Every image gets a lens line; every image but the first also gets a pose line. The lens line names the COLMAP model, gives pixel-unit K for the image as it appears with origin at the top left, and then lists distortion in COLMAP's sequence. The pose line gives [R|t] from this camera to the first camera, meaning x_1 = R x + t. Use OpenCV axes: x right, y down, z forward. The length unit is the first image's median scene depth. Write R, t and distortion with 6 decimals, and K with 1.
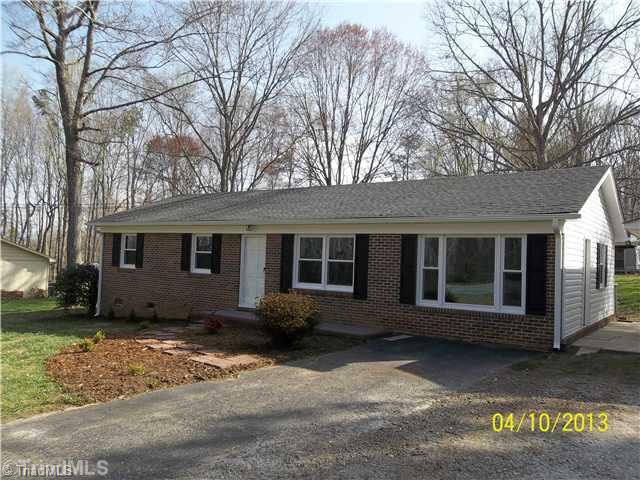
lens RADIAL K [[518.1, 0, 320.0], [0, 518.1, 240.0], [0, 0, 1]] dist [-0.007800, -0.002867]
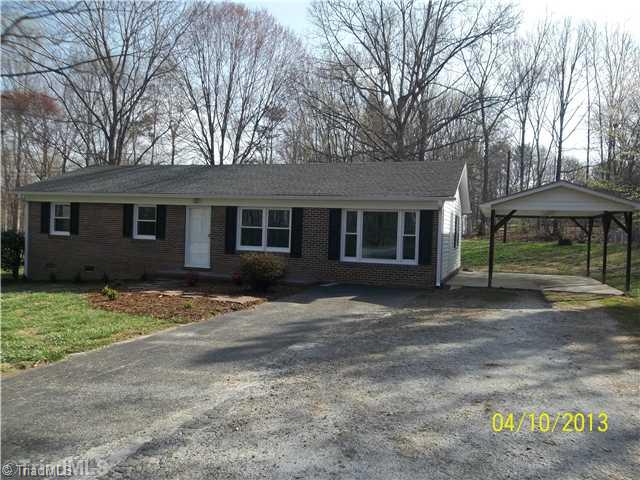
lens RADIAL K [[518.1, 0, 320.0], [0, 518.1, 240.0], [0, 0, 1]] dist [-0.007800, -0.002867]
pose [[0.956222, -0.008617, 0.292515, -0.223437], [-0.010911, 0.997822, 0.065061, -0.014148], [-0.292438, -0.065404, 0.954045, -0.237215]]
